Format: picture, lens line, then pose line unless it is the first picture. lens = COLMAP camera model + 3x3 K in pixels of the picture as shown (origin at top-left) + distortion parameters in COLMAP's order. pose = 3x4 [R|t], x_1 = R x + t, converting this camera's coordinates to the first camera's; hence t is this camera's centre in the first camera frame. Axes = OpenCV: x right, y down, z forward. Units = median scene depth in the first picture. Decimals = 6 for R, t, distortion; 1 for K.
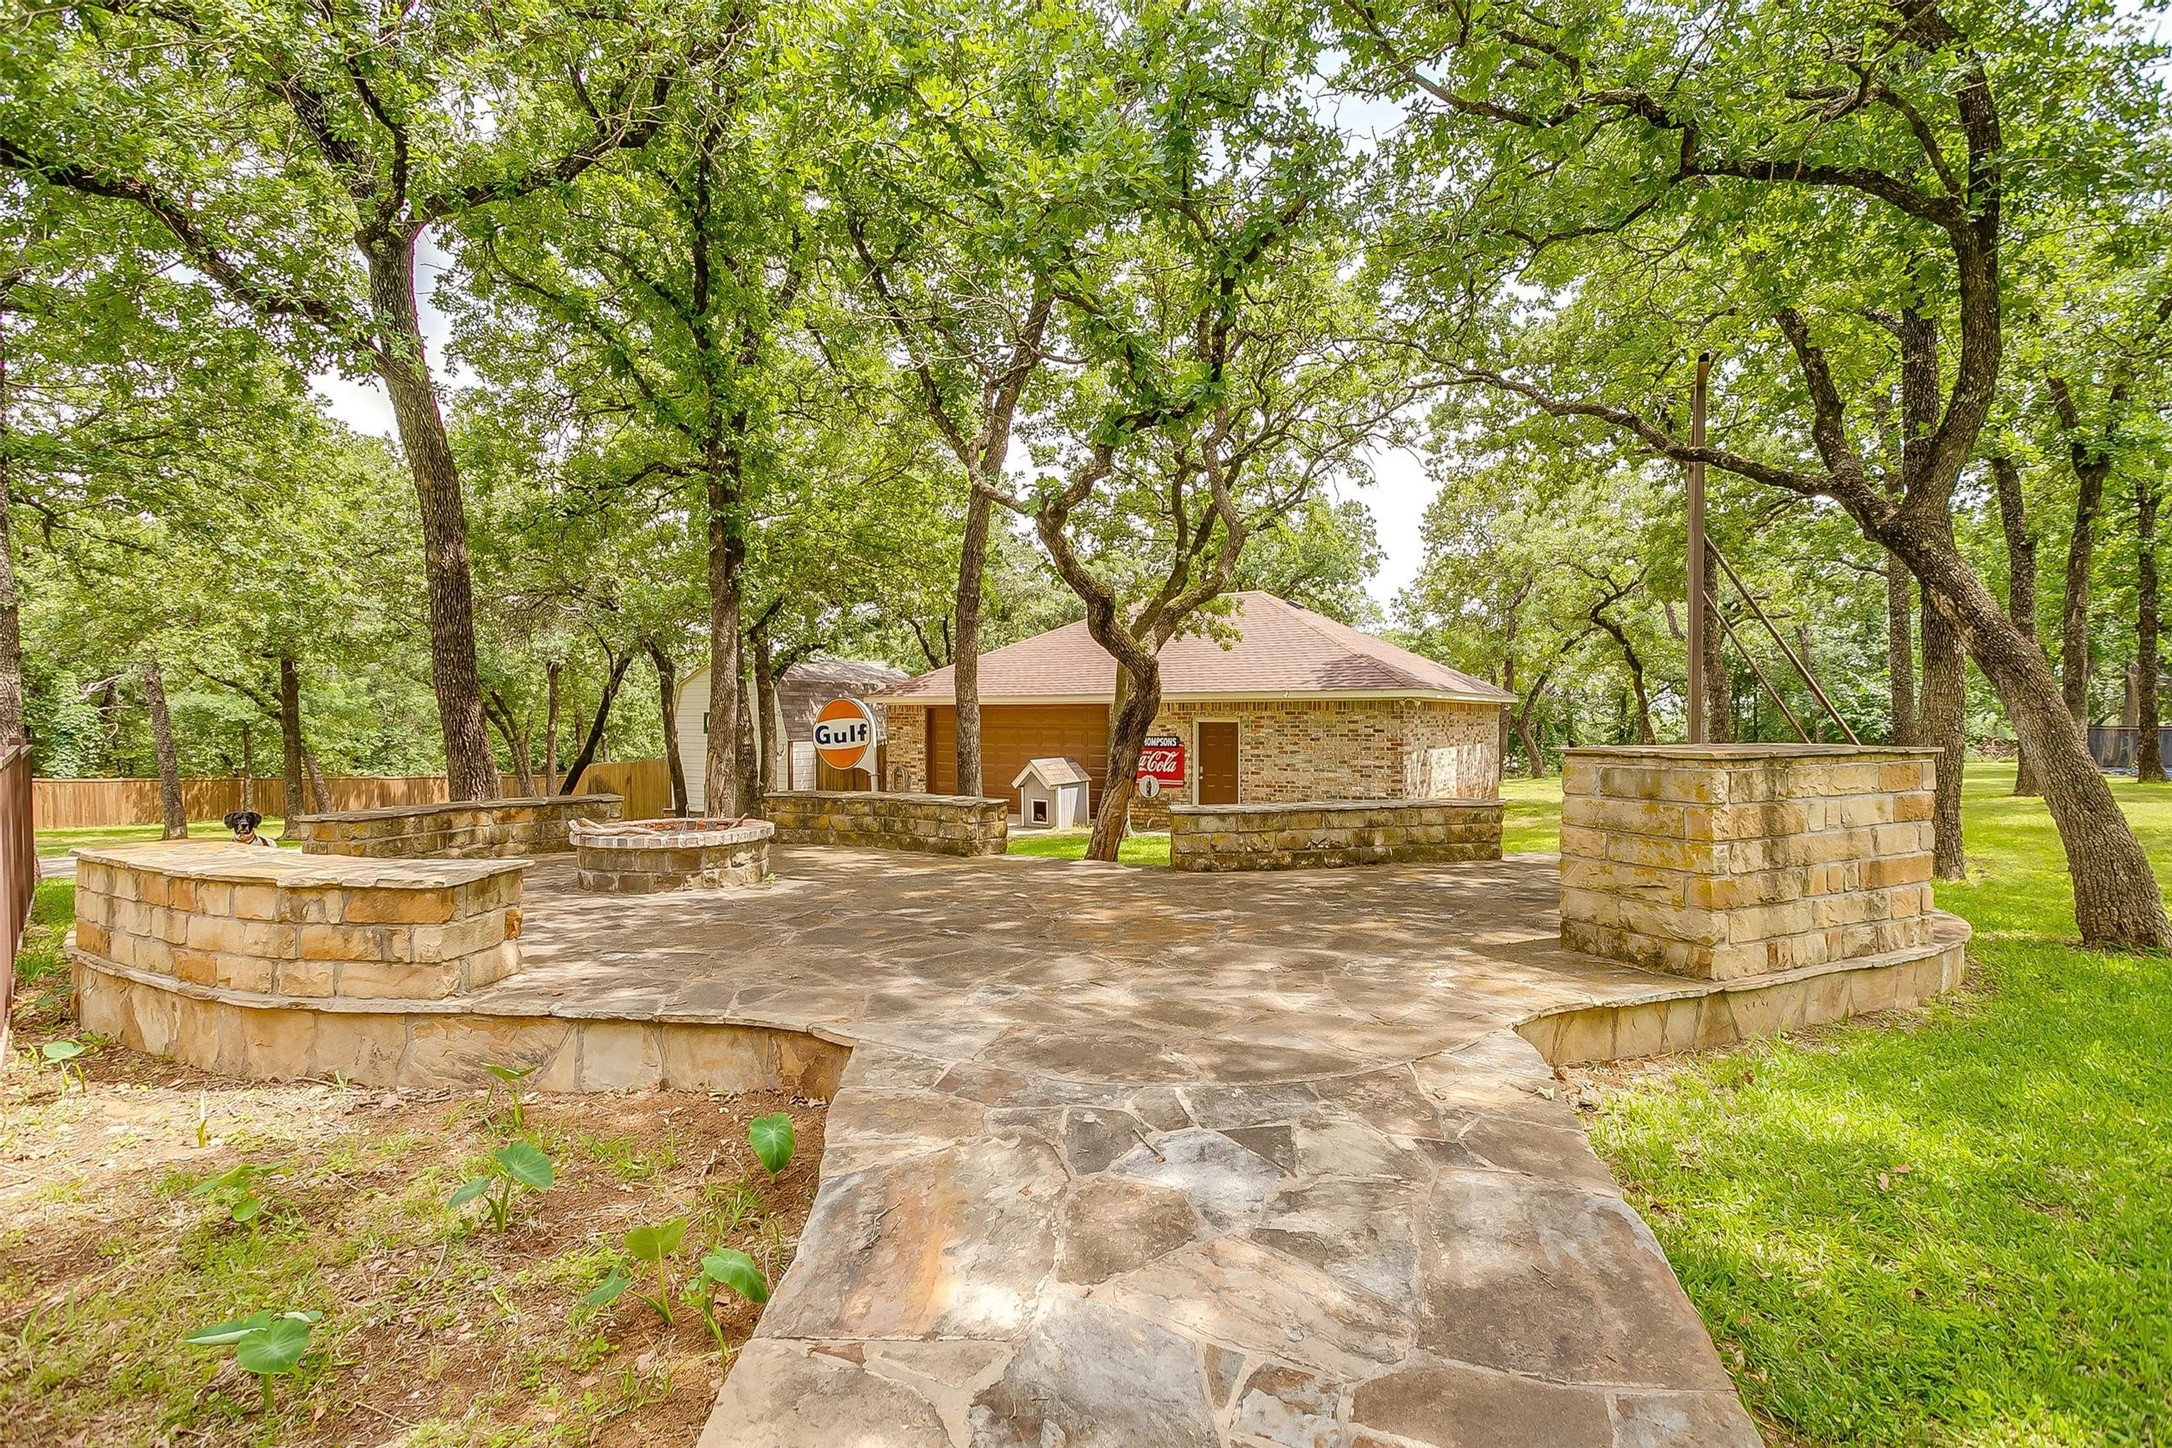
lens RADIAL K [[1096.8, 0, 1092.6], [0, 1096.8, 690.4], [0, 0, 1]] dist [-0.053407, 0.067011]
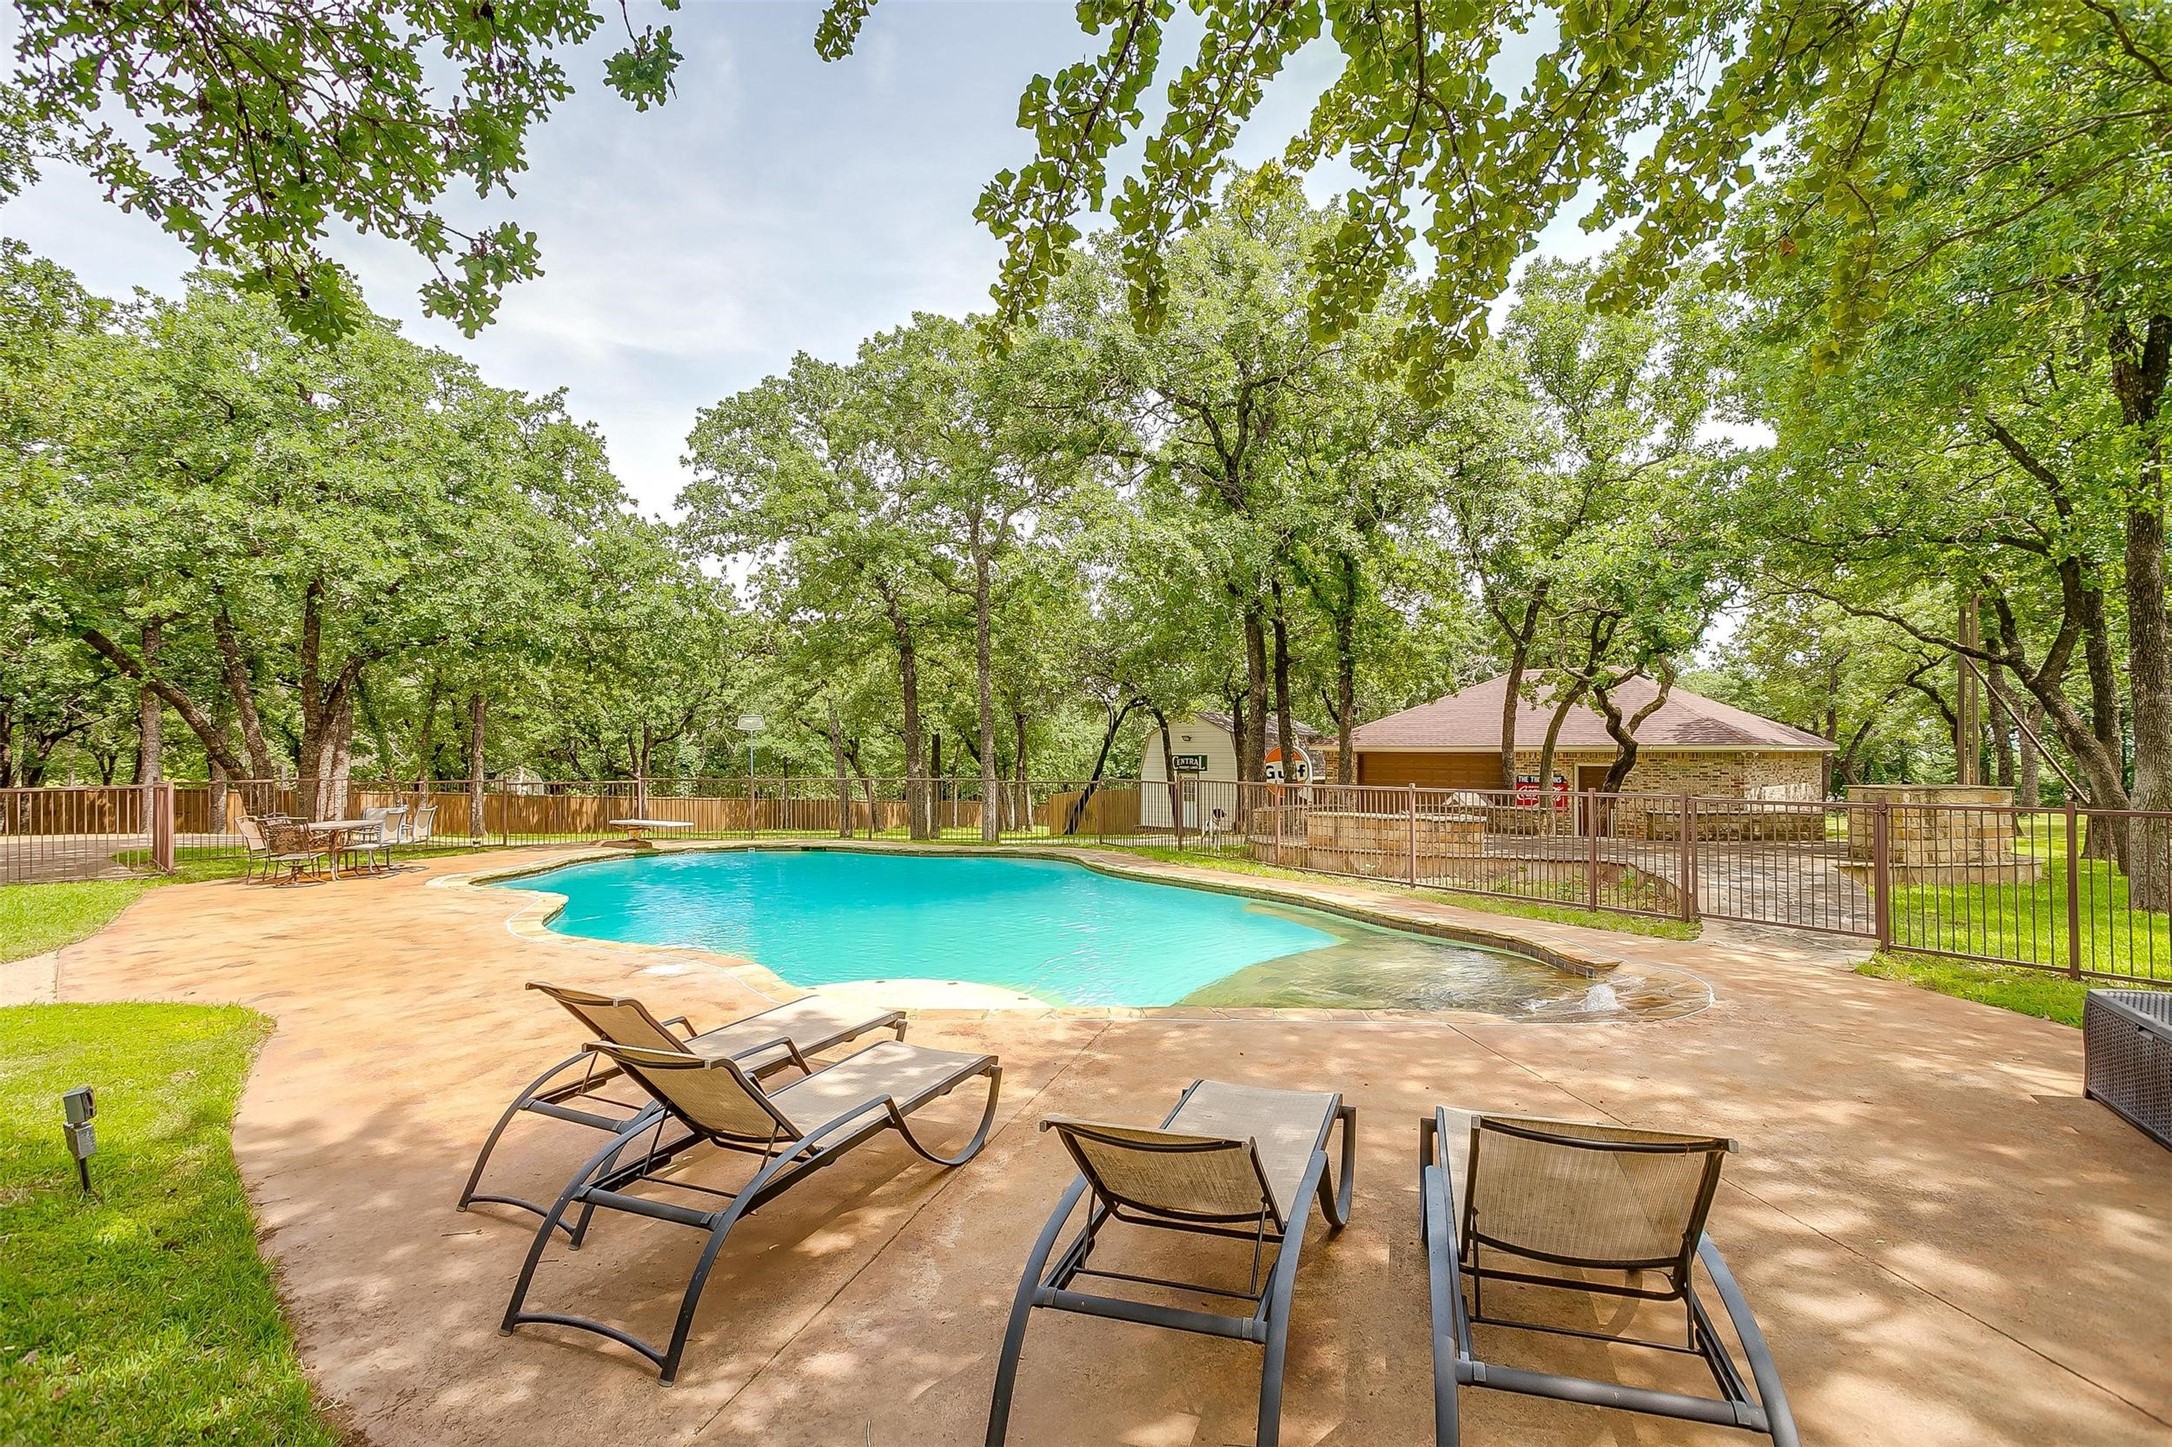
lens RADIAL K [[1065.6, 0, 1089.1], [0, 1065.6, 726.4], [0, 0, 1]] dist [-0.034008, 0.025776]
pose [[0.969047, -0.002667, -0.246860, -0.174366], [0.002627, 0.999996, -0.000492, -0.022467], [0.246861, -0.000172, 0.969051, -0.463639]]
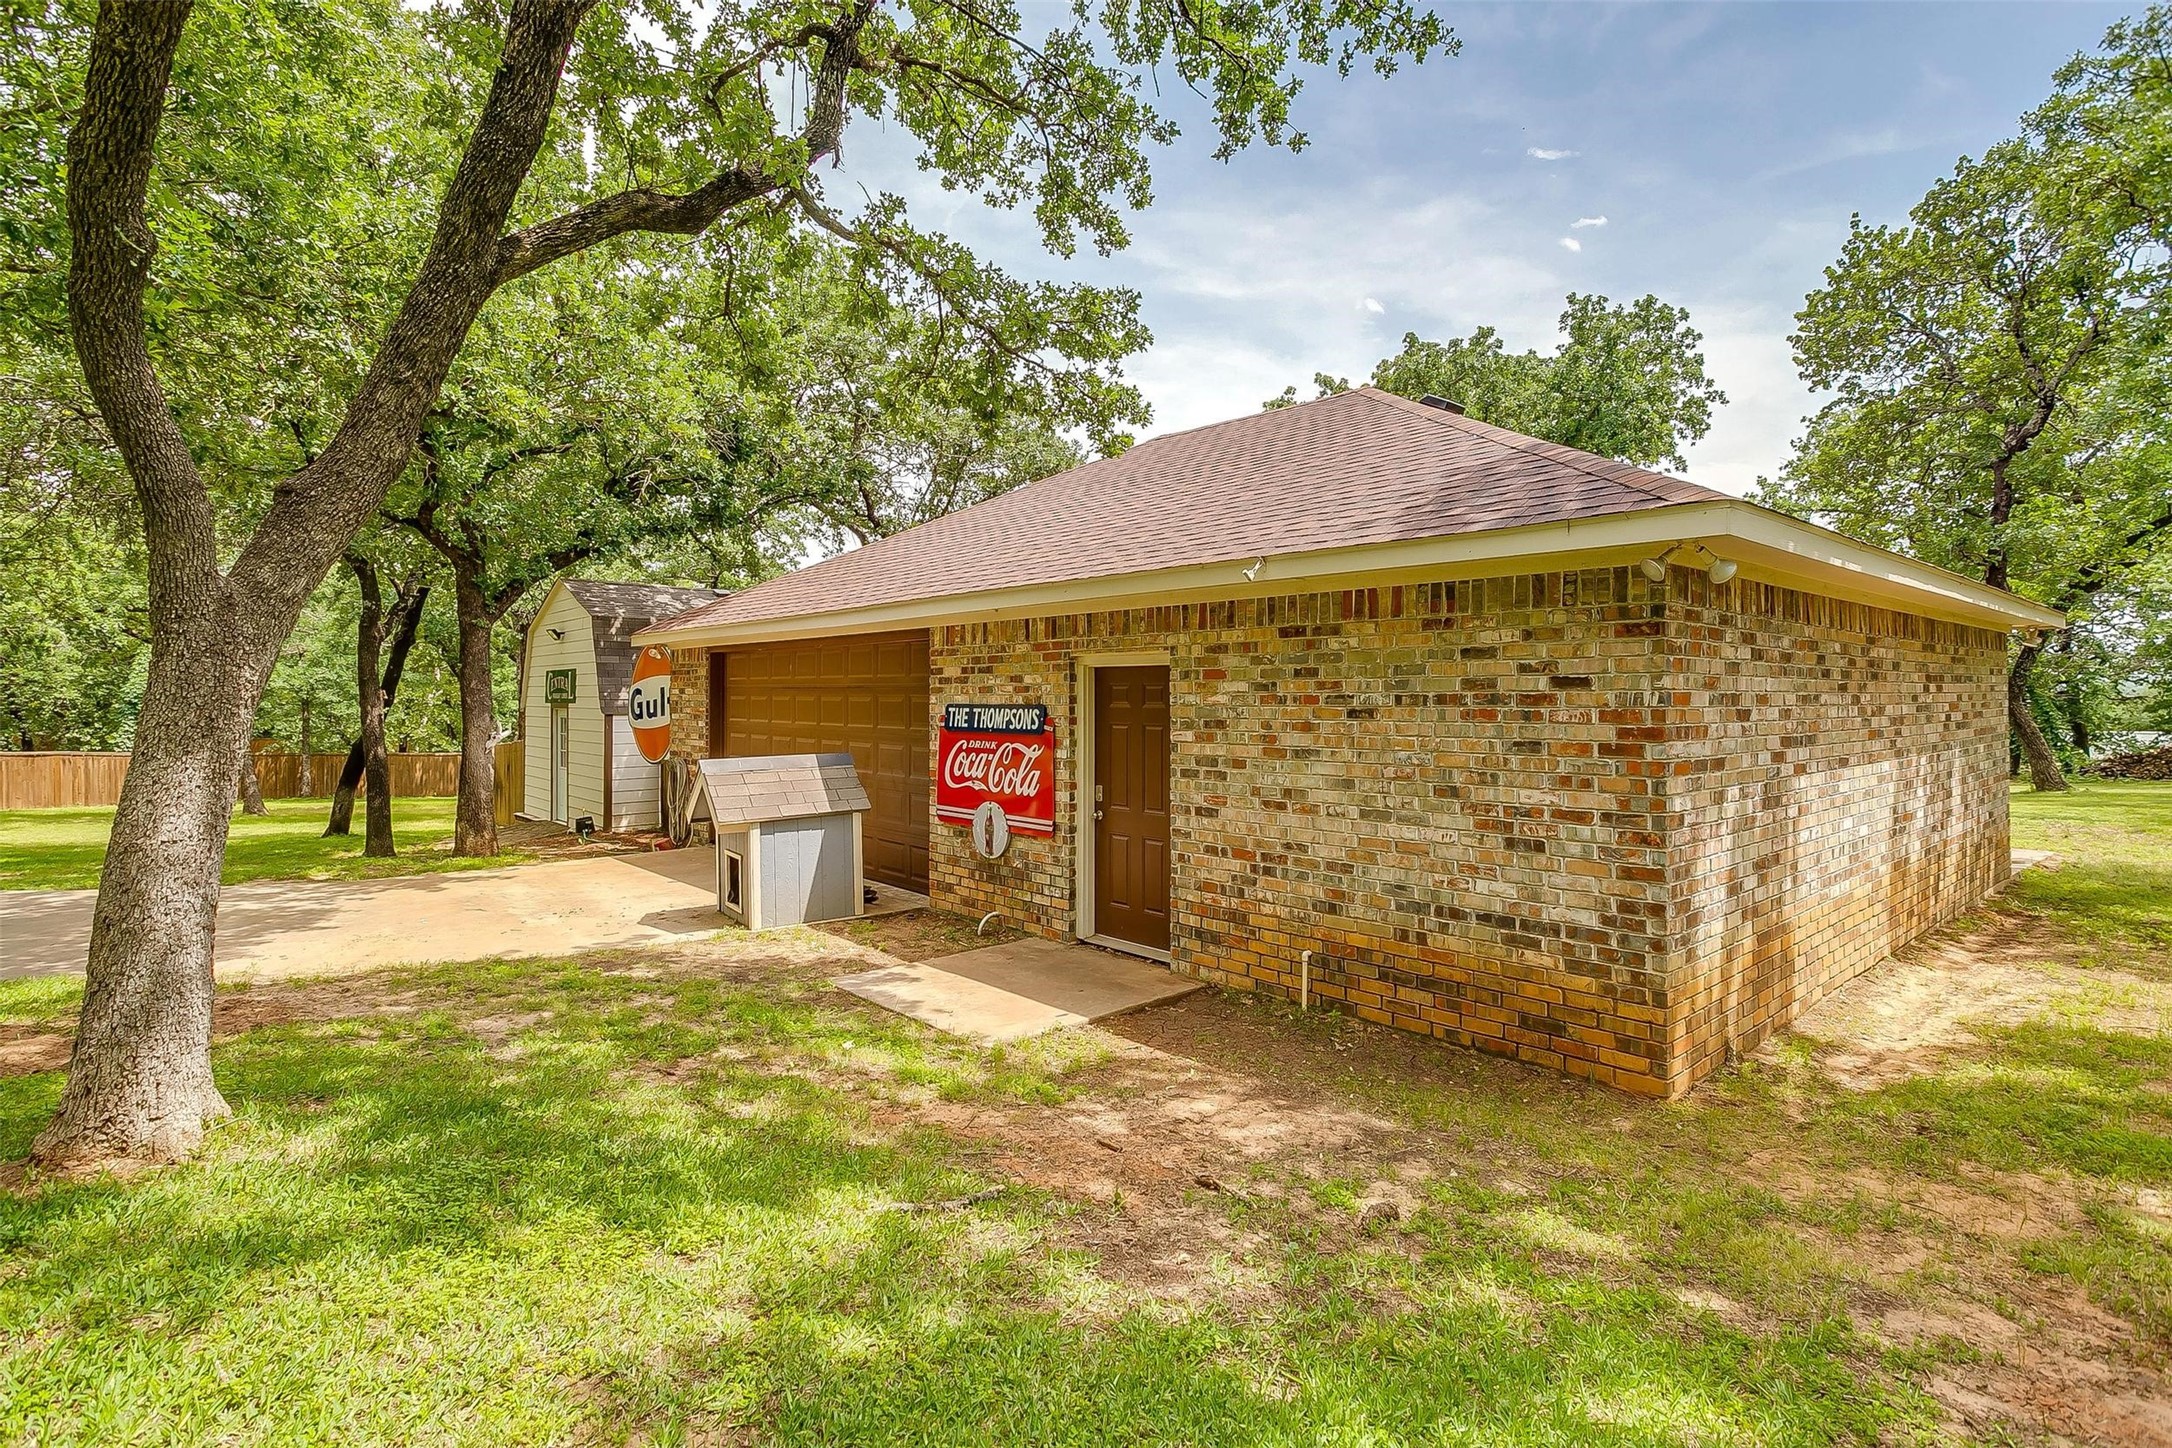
lens RADIAL K [[1096.8, 0, 1092.6], [0, 1096.8, 690.4], [0, 0, 1]] dist [-0.053407, 0.067011]
pose [[0.958352, 0.000139, -0.285590, 0.202321], [0.005745, 0.999788, 0.019767, 0.029262], [0.285532, -0.020585, 0.958148, 0.633451]]
